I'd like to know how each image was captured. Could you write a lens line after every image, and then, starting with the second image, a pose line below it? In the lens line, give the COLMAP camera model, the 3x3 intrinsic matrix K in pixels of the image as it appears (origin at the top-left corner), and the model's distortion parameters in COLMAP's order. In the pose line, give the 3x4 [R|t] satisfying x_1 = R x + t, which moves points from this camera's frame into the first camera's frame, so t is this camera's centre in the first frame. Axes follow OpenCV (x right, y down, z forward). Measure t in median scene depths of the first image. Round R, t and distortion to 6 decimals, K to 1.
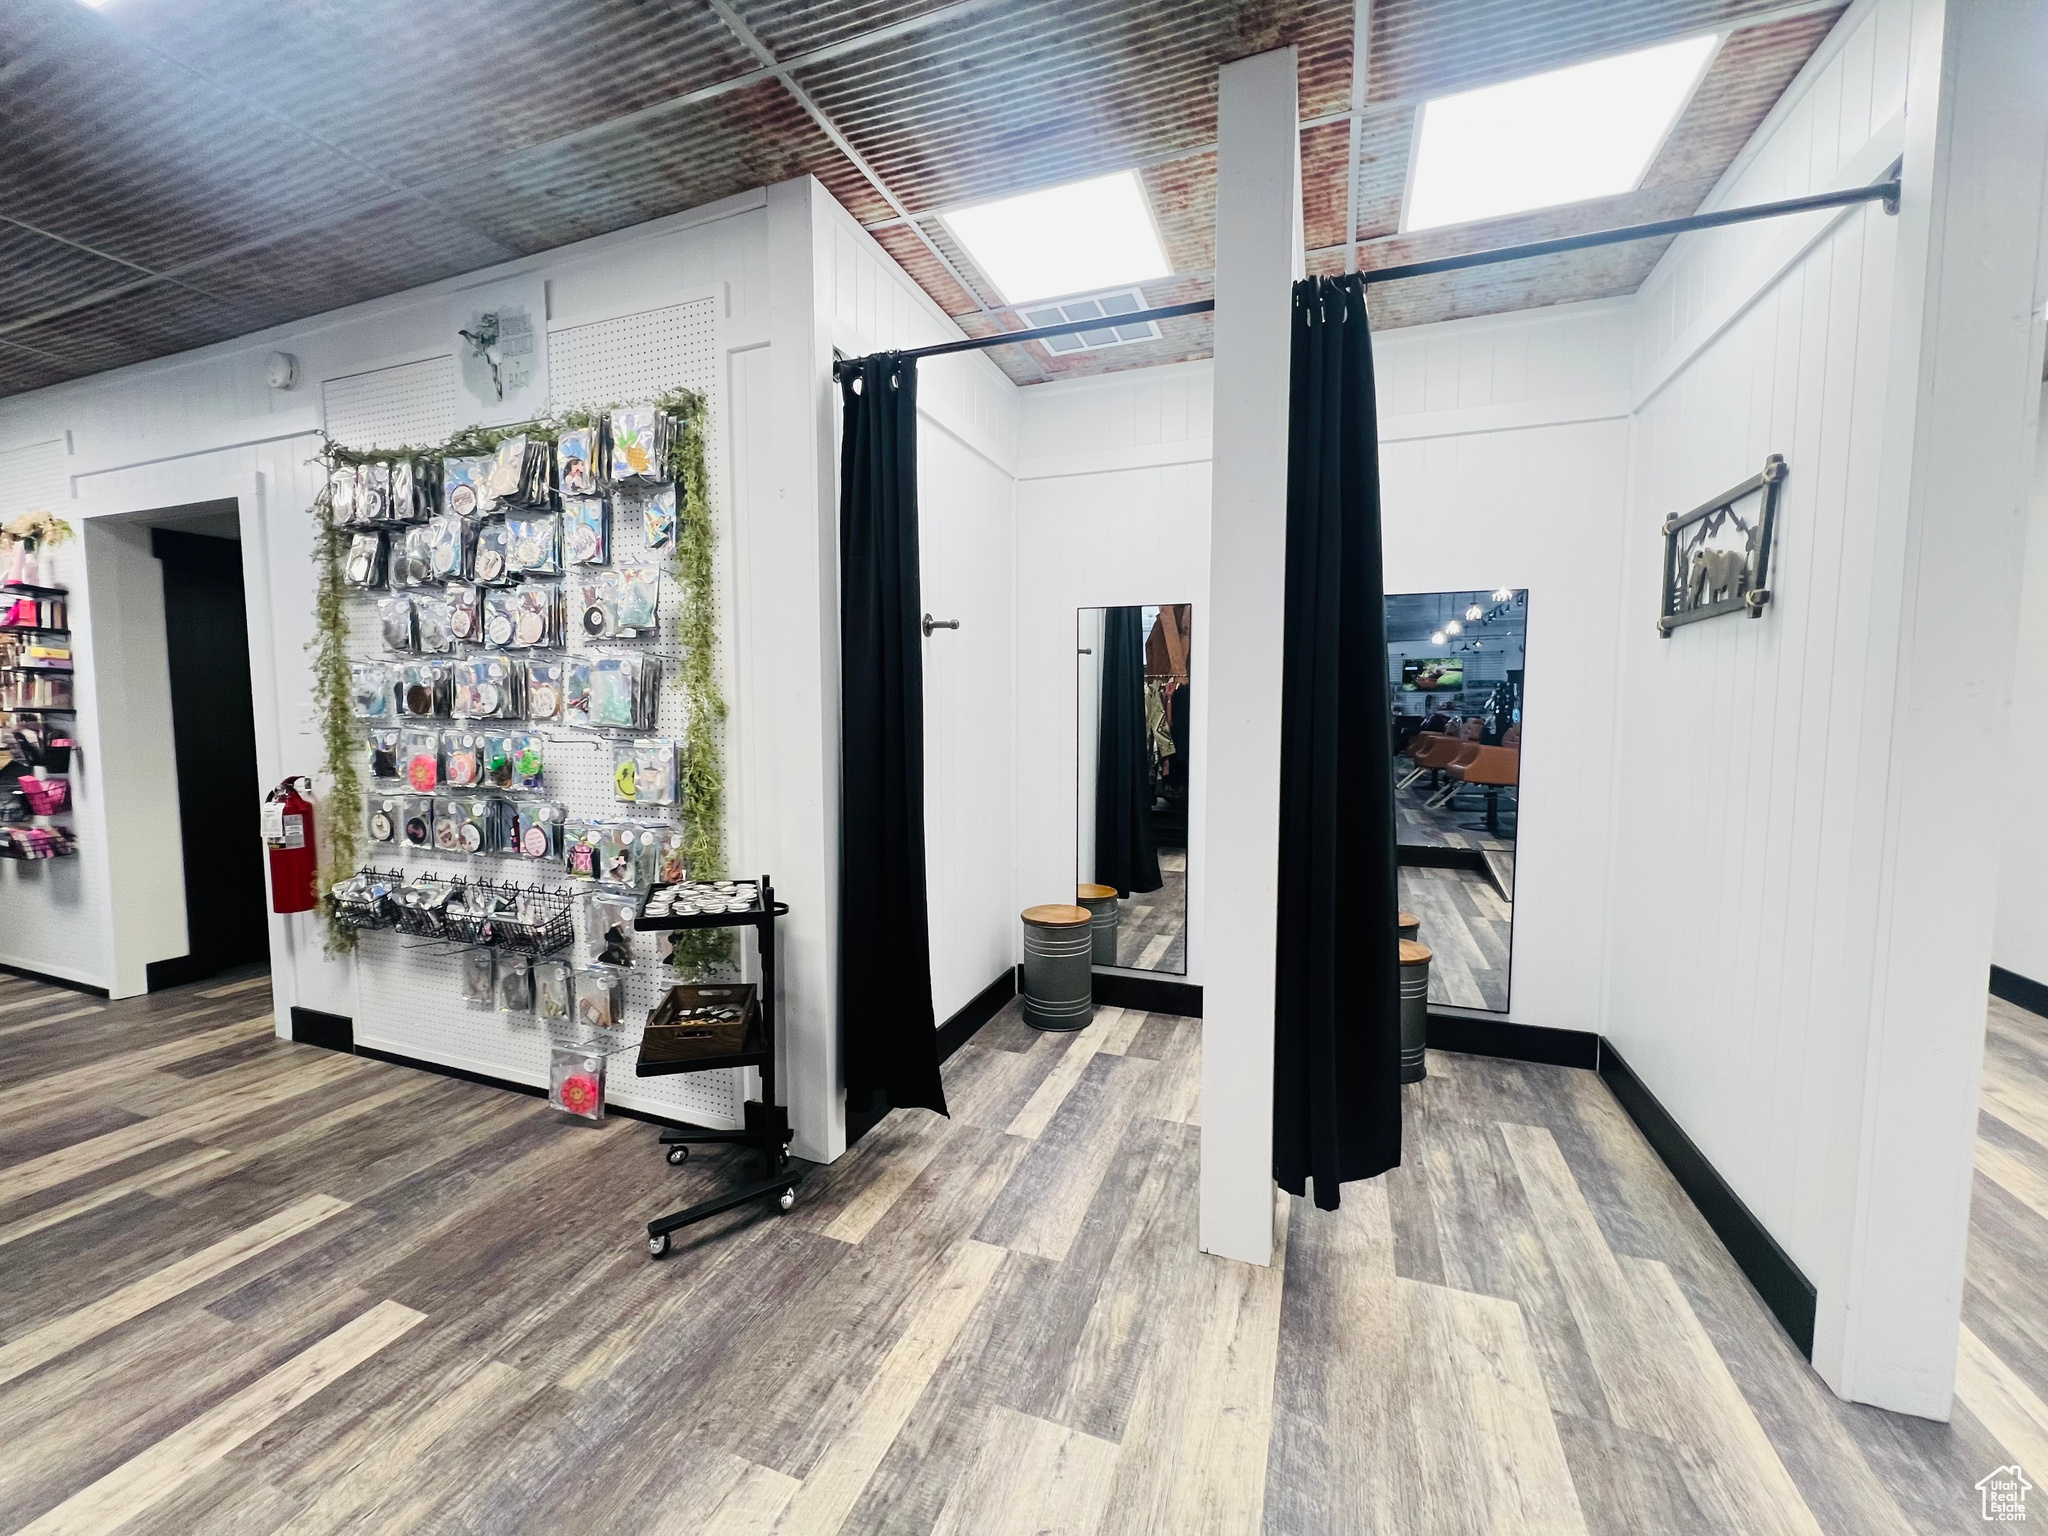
lens RADIAL K [[827.7, 0, 1019.9], [0, 827.7, 766.4], [0, 0, 1]] dist [-0.002514, 0.000000]
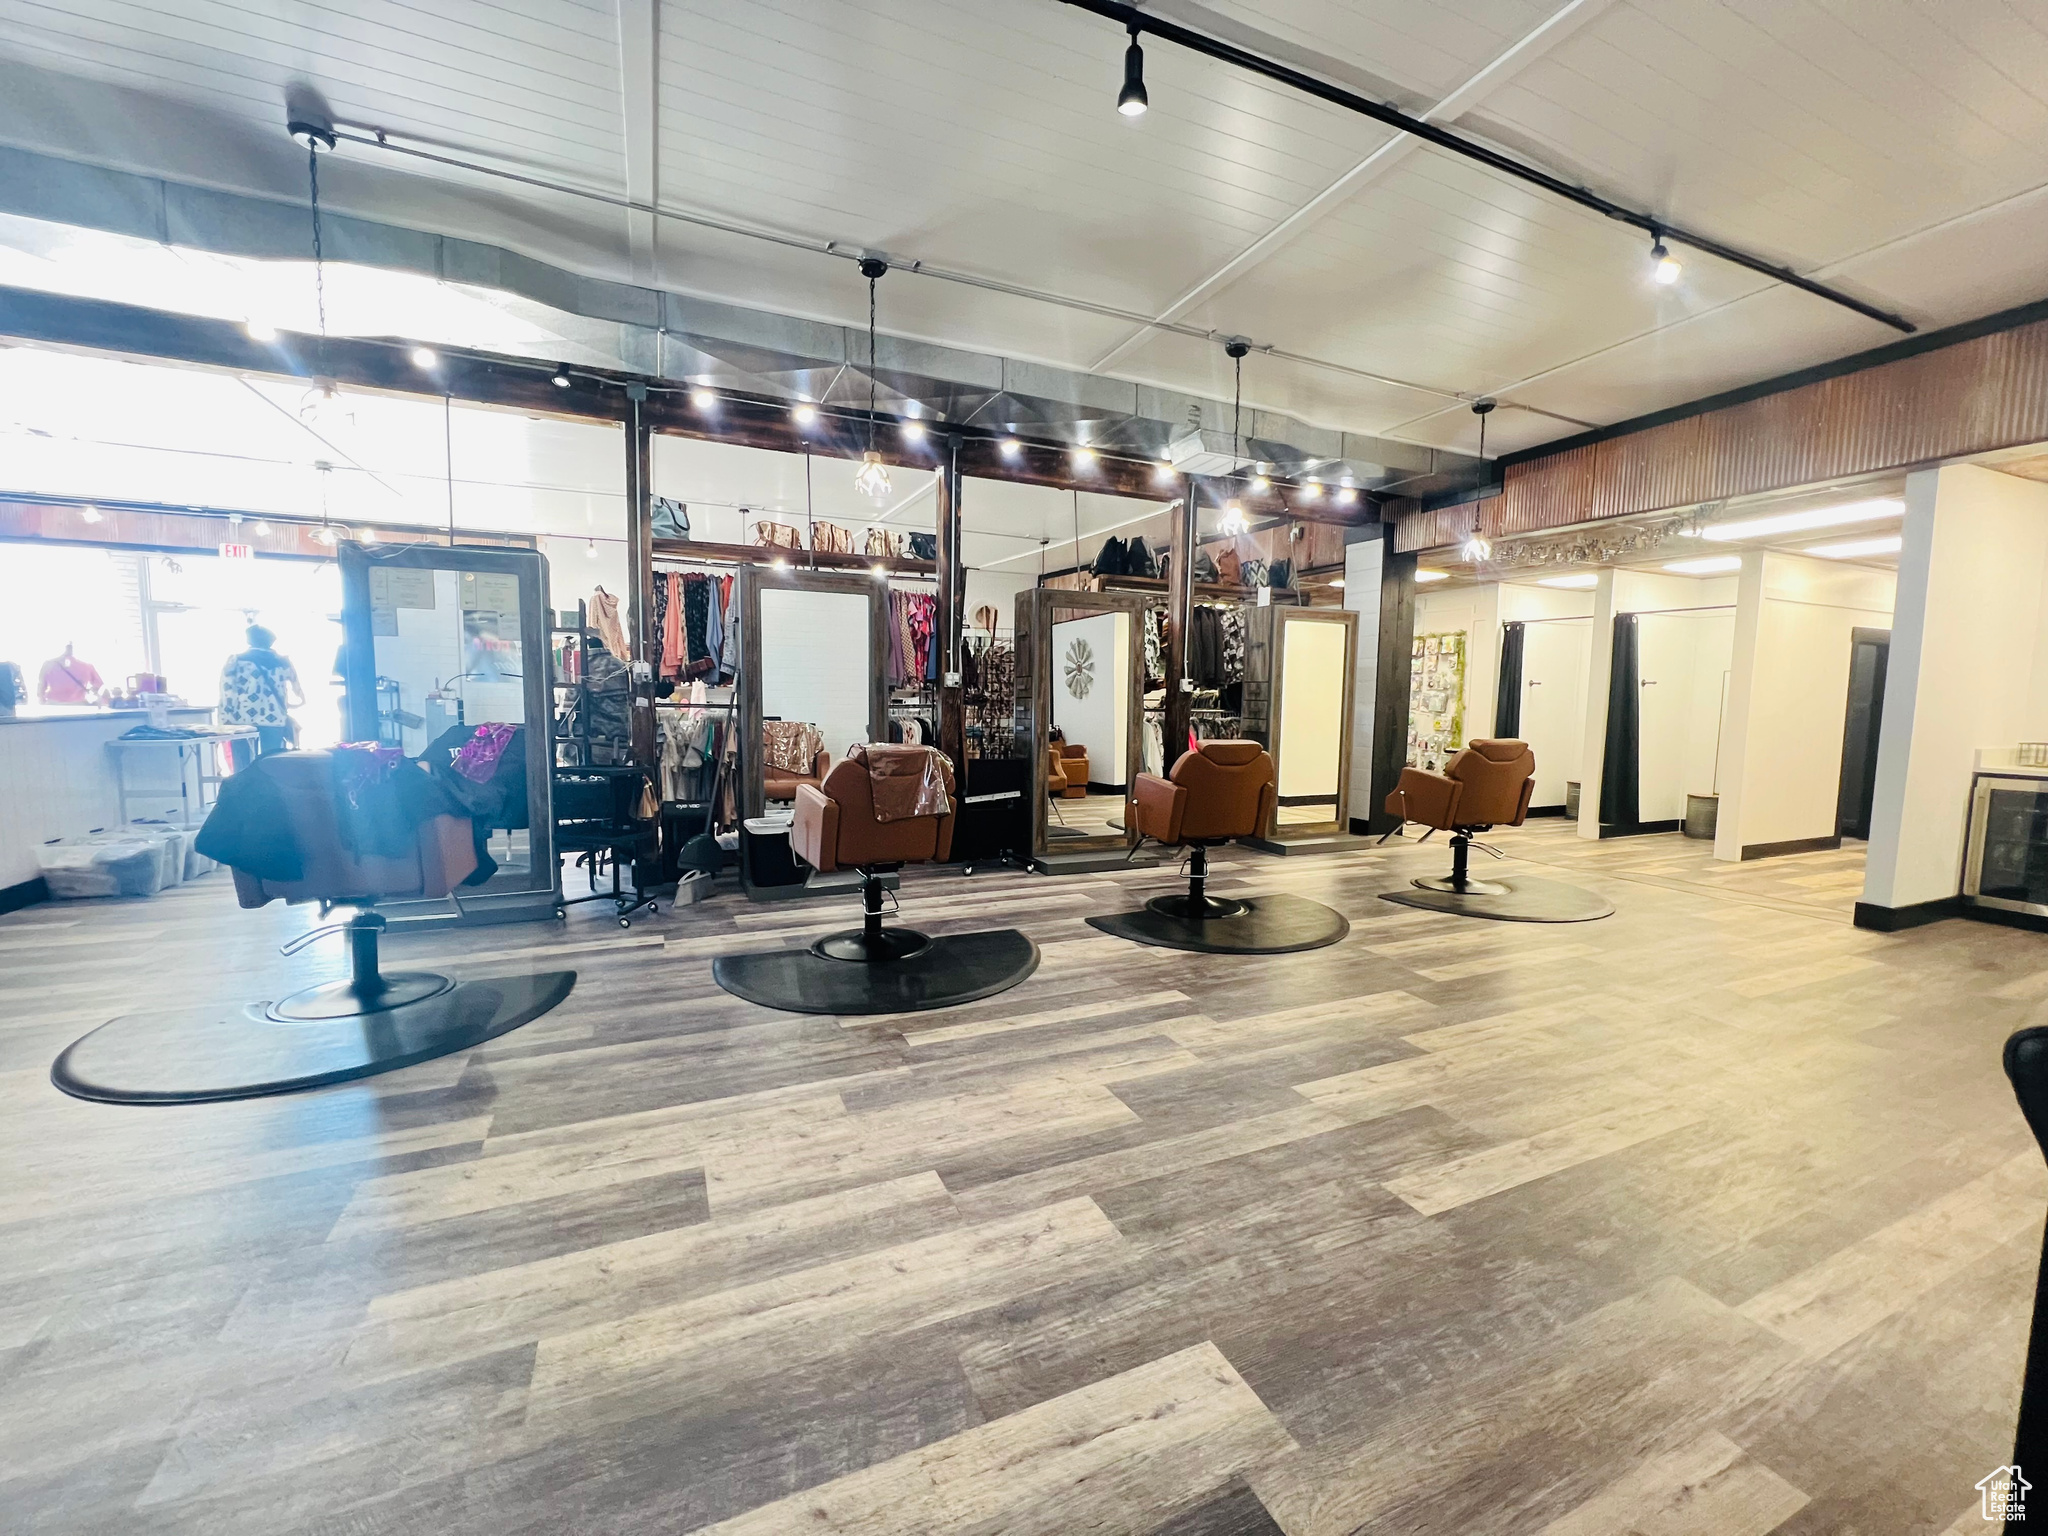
lens RADIAL K [[820.2, 0, 1028.2], [0, 820.2, 762.7], [0, 0, 1]] dist [0.000271, -0.000578]
pose [[0.713509, 0.070394, -0.697100, 0.834987], [-0.067975, 0.997201, 0.031123, 0.198569], [0.697340, 0.025179, 0.716298, -3.006157]]
